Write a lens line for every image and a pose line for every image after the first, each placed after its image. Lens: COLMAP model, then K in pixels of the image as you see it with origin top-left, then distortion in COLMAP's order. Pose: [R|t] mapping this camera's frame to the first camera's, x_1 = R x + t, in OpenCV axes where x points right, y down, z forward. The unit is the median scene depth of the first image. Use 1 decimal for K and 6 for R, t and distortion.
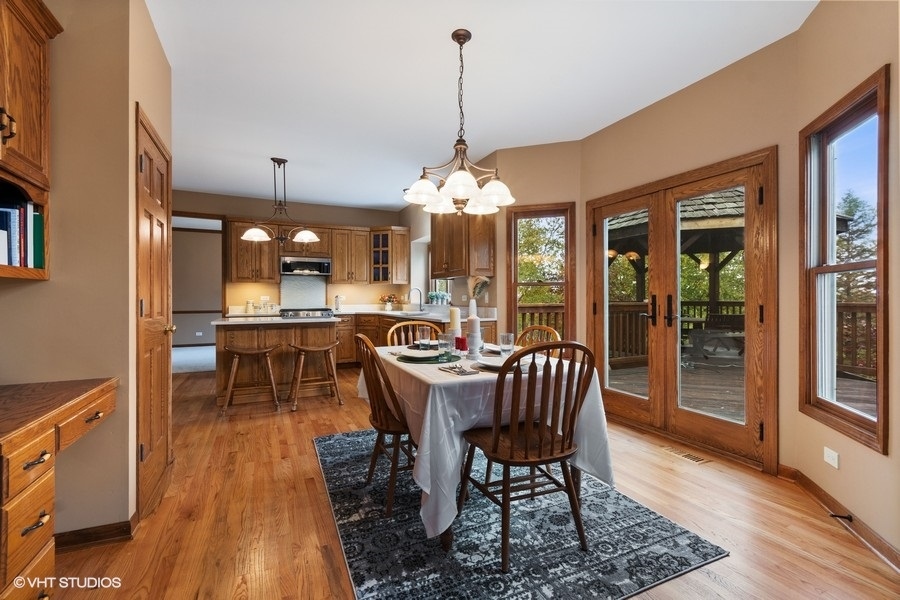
lens RADIAL K [[400.4, 0, 449.0], [0, 400.4, 298.1], [0, 0, 1]] dist [0.001611, 0.000129]
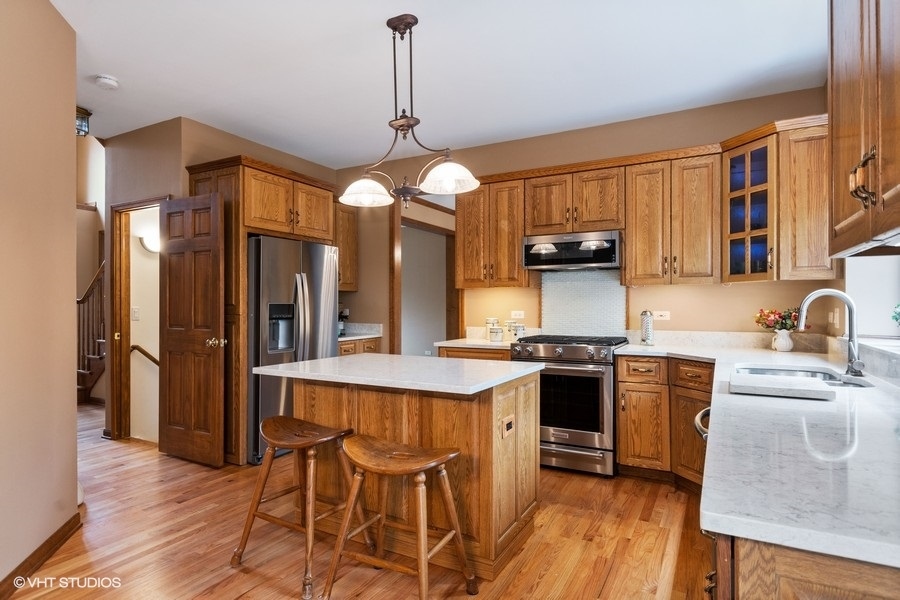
lens RADIAL K [[490.5, 0, 448.1], [0, 490.5, 302.6], [0, 0, 1]] dist [0.002400, 0.000346]
pose [[0.585221, -0.001897, -0.810872, 0.043899], [-0.000768, 0.999996, -0.002894, -0.013611], [0.810874, 0.002316, 0.585217, 0.492443]]
